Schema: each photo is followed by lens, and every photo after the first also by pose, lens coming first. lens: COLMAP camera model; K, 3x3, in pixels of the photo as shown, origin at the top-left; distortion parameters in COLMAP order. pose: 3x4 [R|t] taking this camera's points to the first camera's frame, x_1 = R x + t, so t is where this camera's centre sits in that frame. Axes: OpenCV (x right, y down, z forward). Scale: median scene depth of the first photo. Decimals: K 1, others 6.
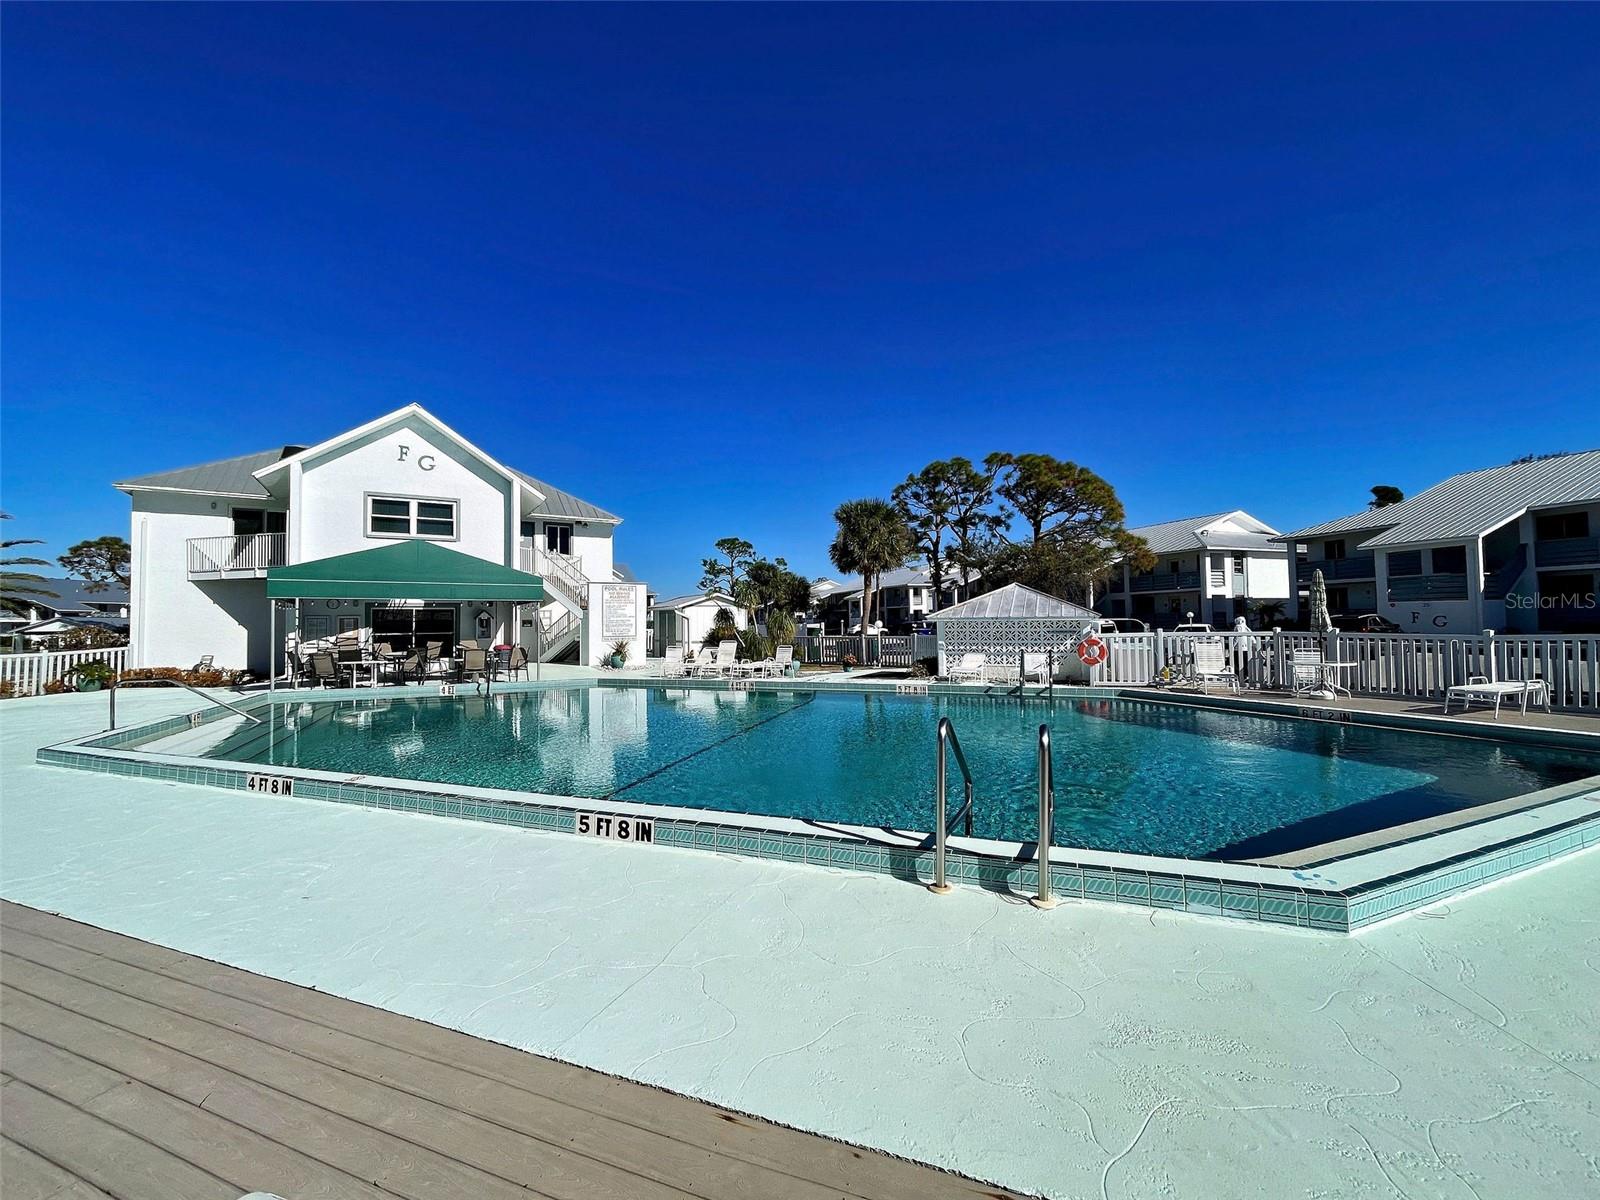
lens RADIAL K [[675.2, 0, 800.0], [0, 675.2, 600.0], [0, 0, 1]] dist [0.000959, 0.000084]
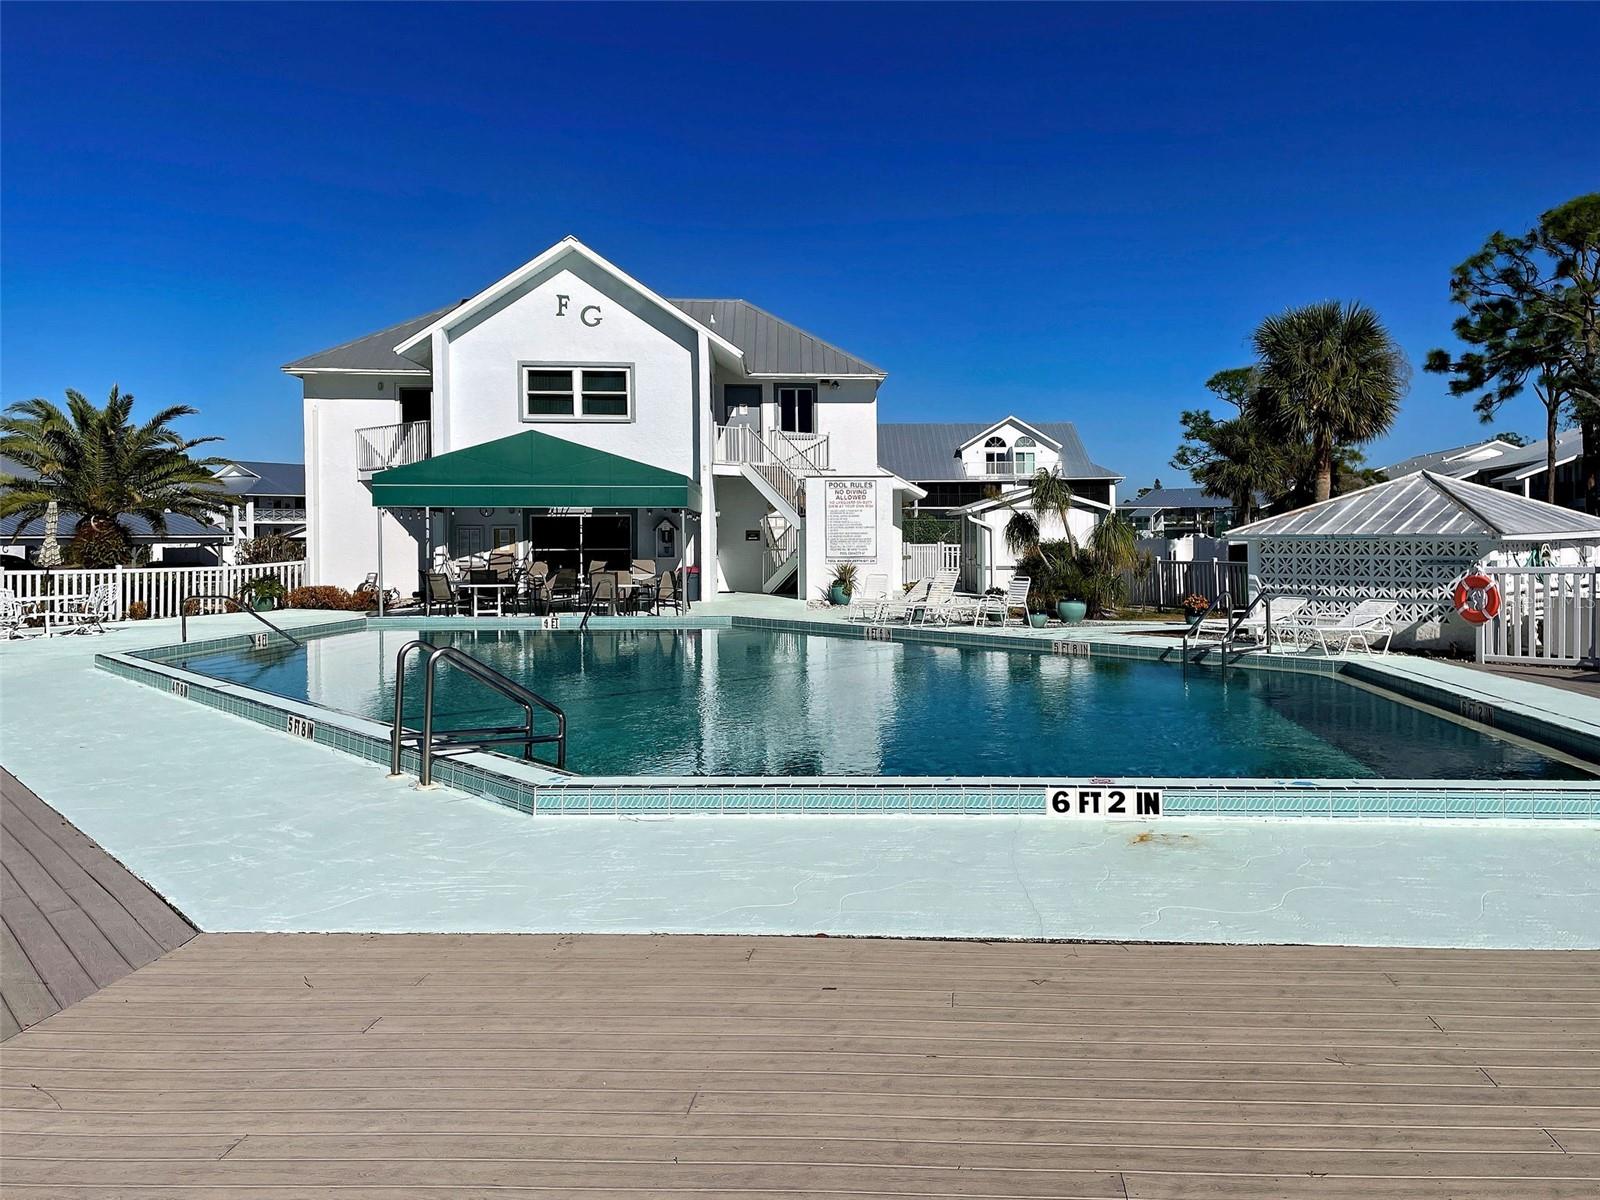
lens RADIAL K [[1238.2, 0, 845.0], [0, 1238.2, 563.2], [0, 0, 1]] dist [0.061352, -0.002405]
pose [[0.896477, 0.017209, -0.442756, 0.298545], [0.009596, 0.998257, 0.058229, -0.012143], [0.442987, -0.056450, 0.894749, -0.097960]]
